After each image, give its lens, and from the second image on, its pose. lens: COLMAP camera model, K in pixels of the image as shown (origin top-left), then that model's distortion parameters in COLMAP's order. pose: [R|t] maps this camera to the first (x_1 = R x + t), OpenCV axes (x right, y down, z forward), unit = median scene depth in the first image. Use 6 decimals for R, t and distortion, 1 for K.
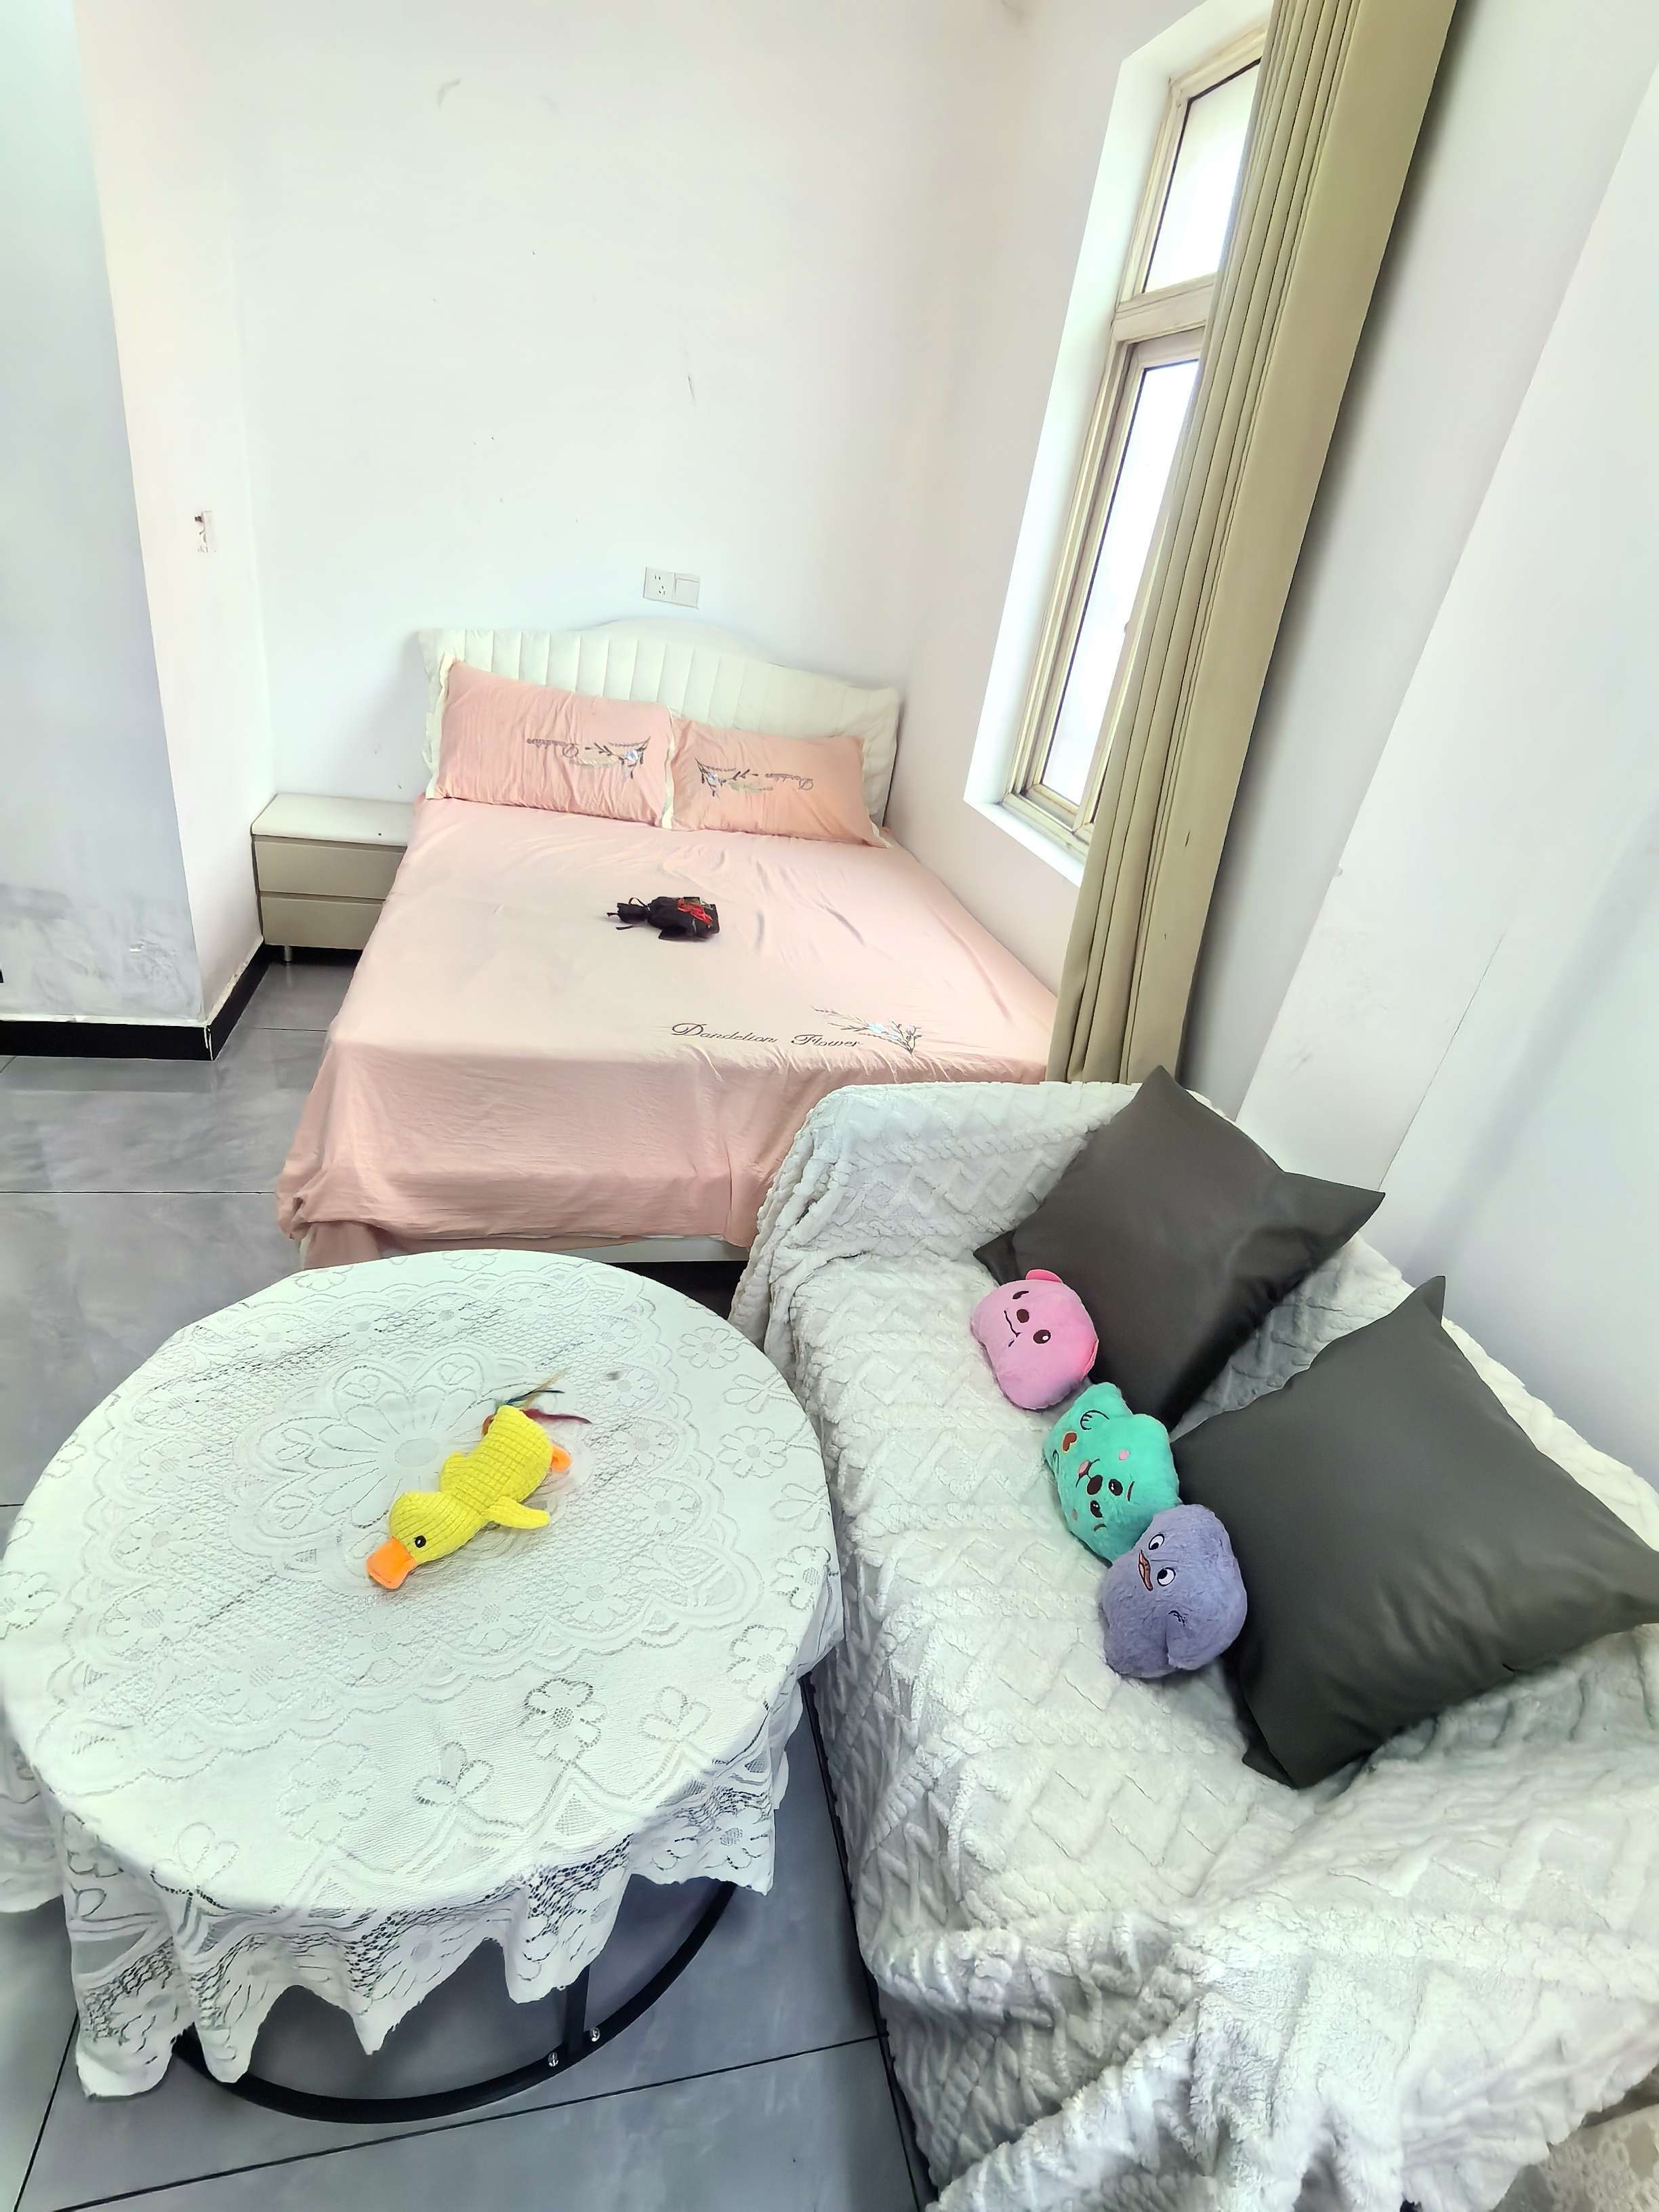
lens RADIAL K [[1041.6, 0, 821.5], [0, 1041.6, 1112.8], [0, 0, 1]] dist [-0.000032, -0.006670]
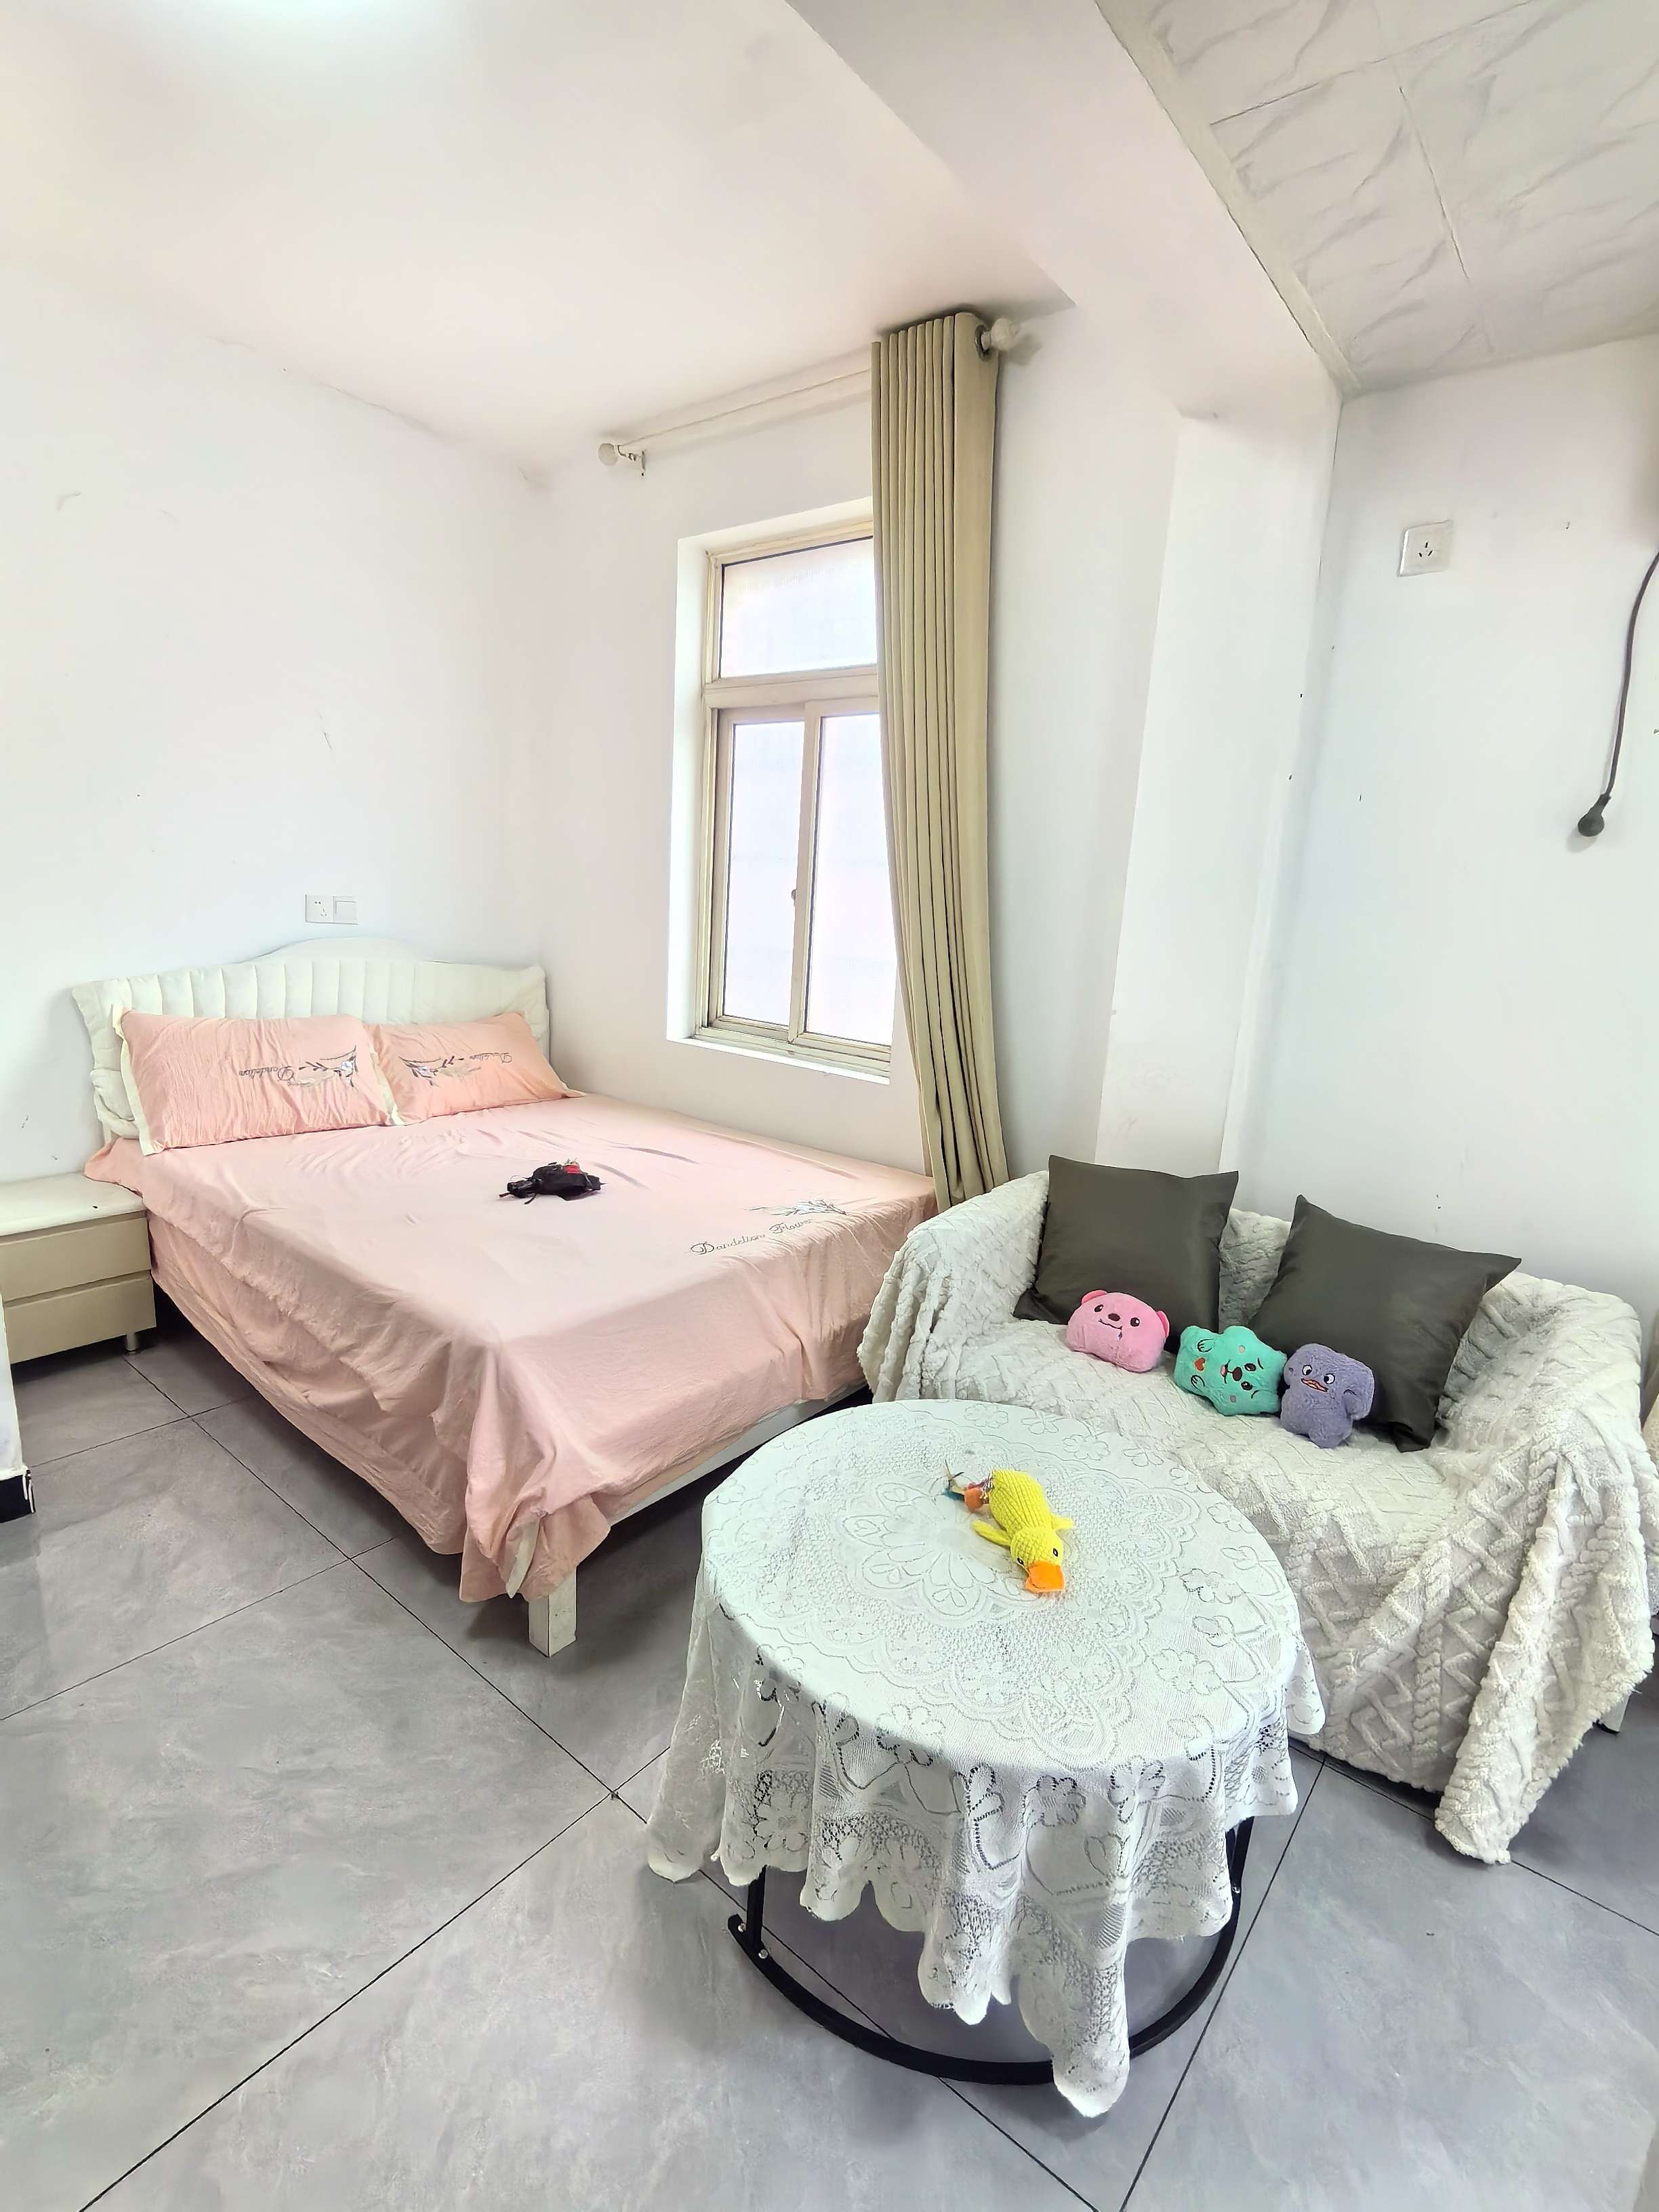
lens RADIAL K [[1041.6, 0, 821.5], [0, 1041.6, 1112.8], [0, 0, 1]] dist [-0.000032, -0.006670]
pose [[0.789265, -0.237144, 0.566414, -0.631548], [0.352931, 0.930028, -0.102408, -0.052705], [-0.502495, 0.280732, 0.817734, -0.076749]]
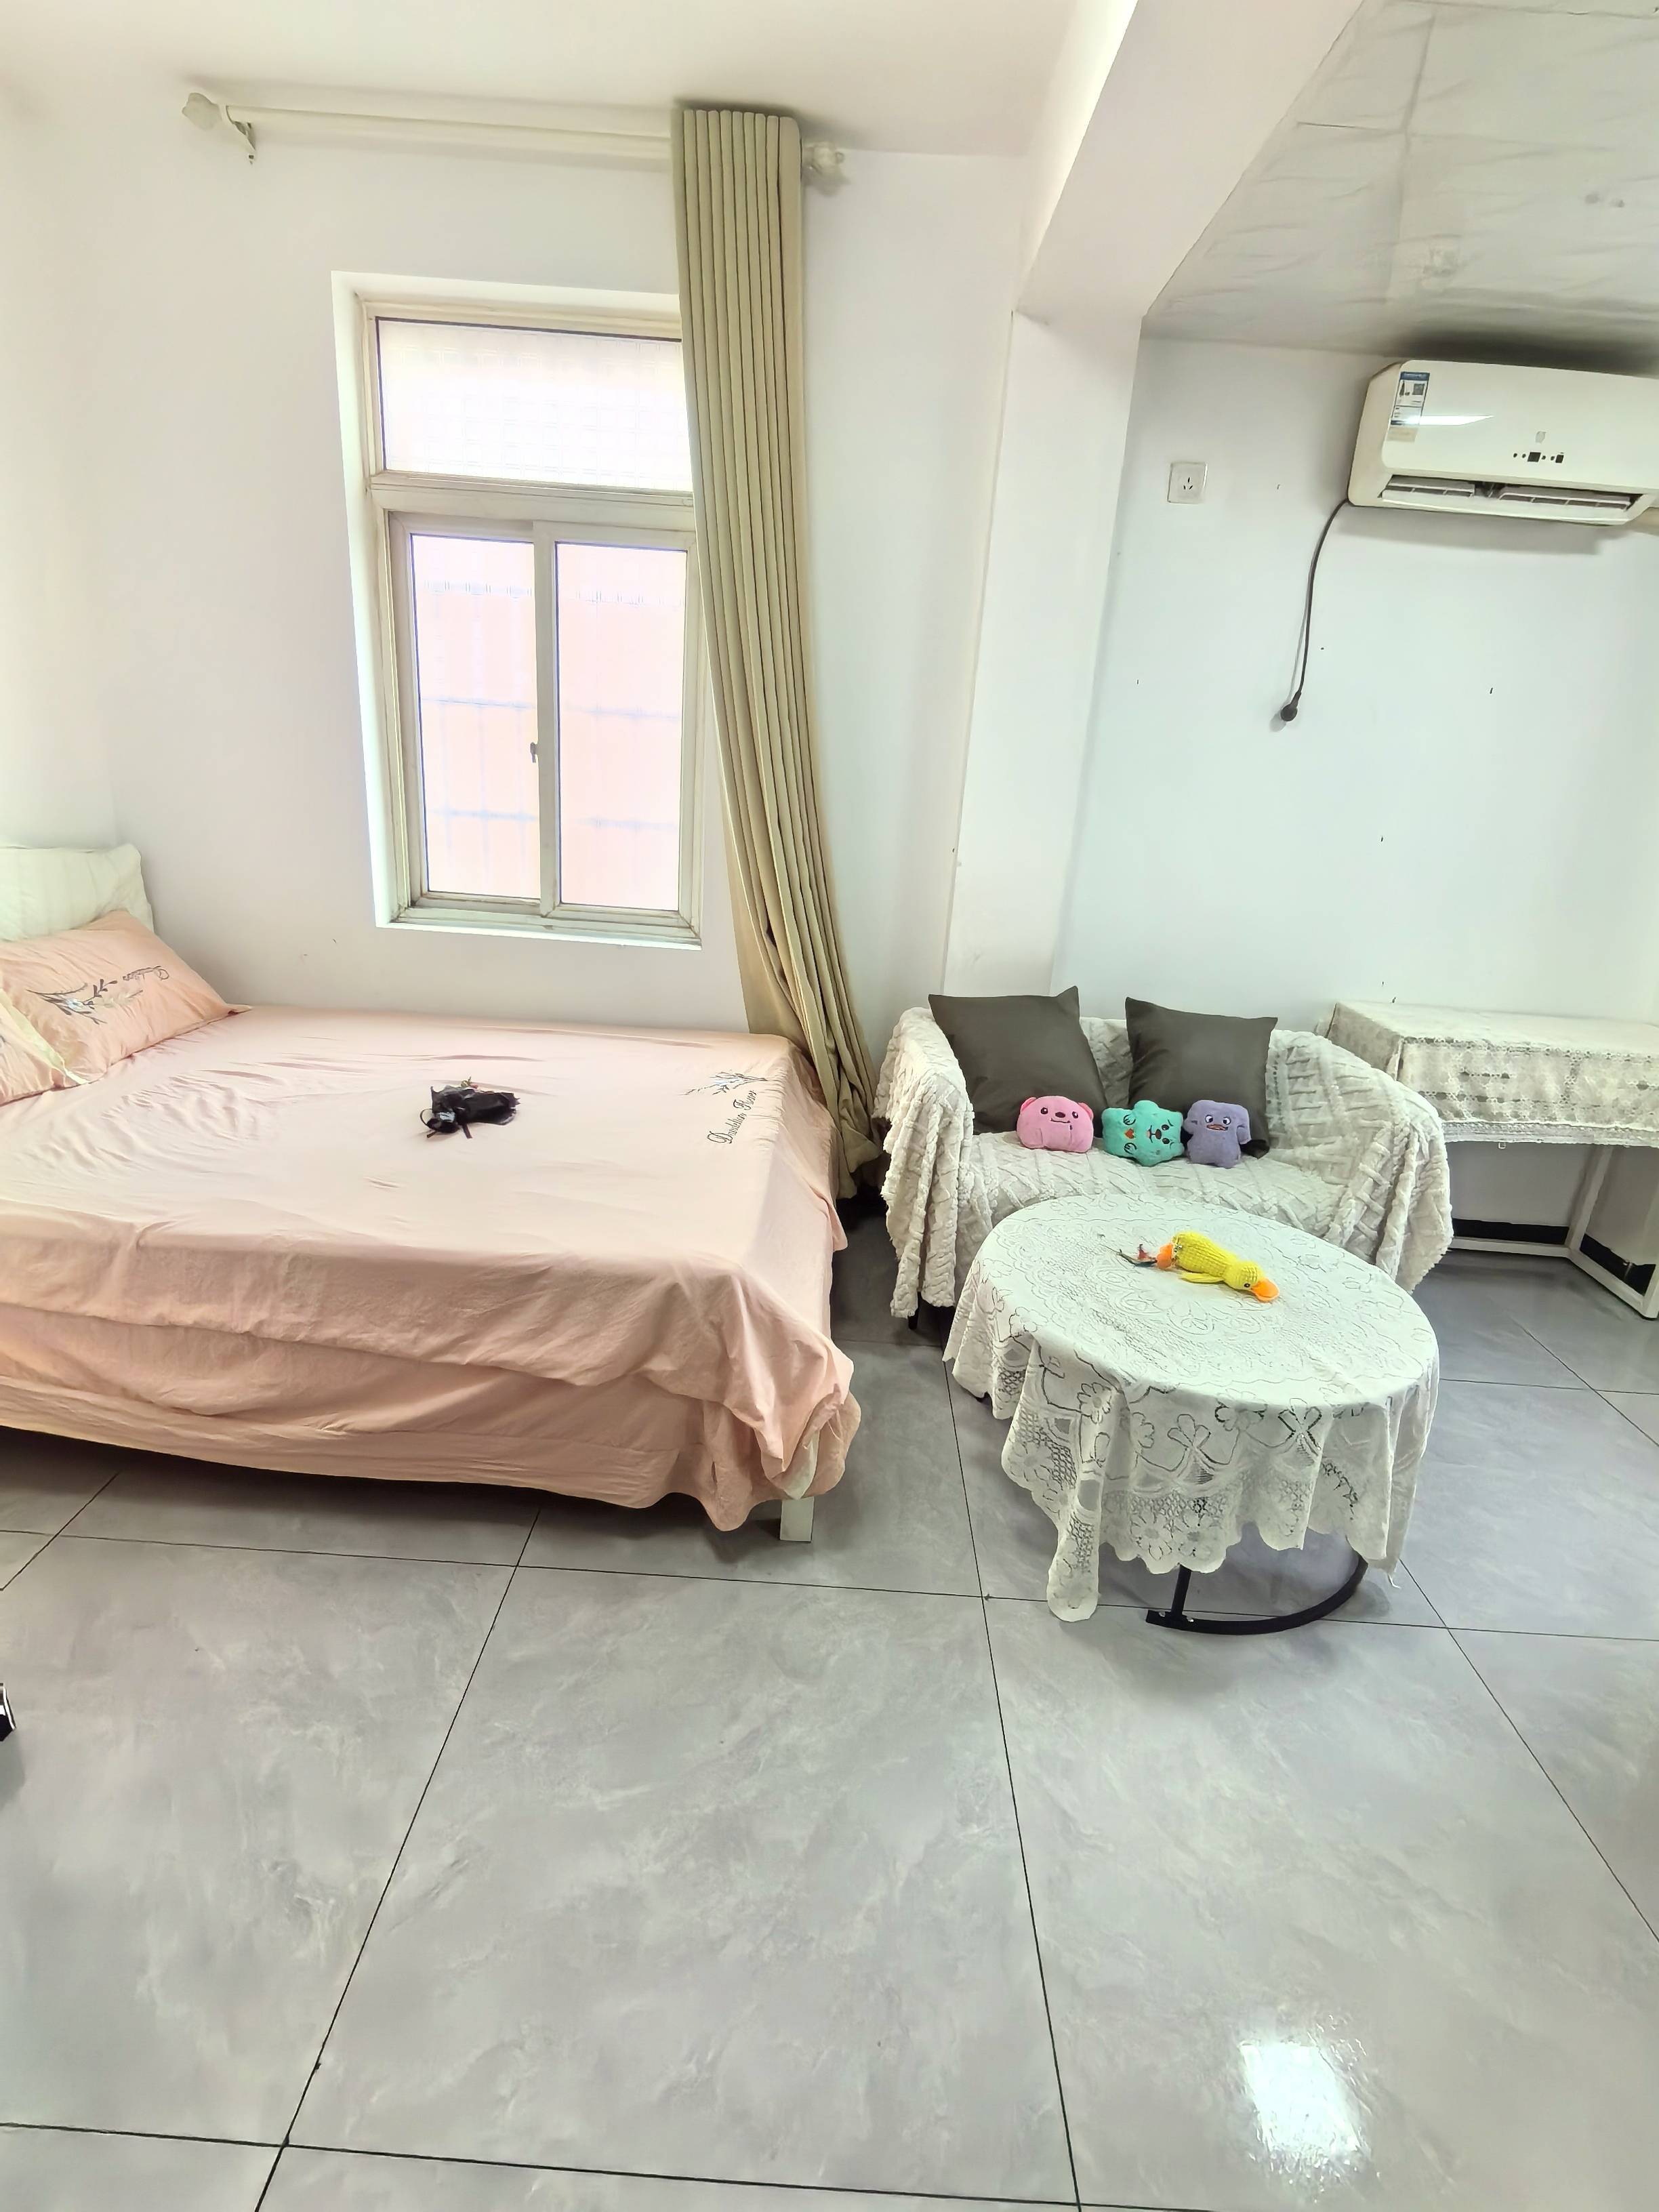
lens RADIAL K [[1035.4, 0, 817.7], [0, 1035.4, 1114.5], [0, 0, 1]] dist [0.001442, -0.005213]
pose [[0.251340, -0.443016, 0.860561, -1.044919], [0.444343, 0.842687, 0.304037, -0.390680], [-0.859877, 0.305967, 0.408652, 0.409456]]
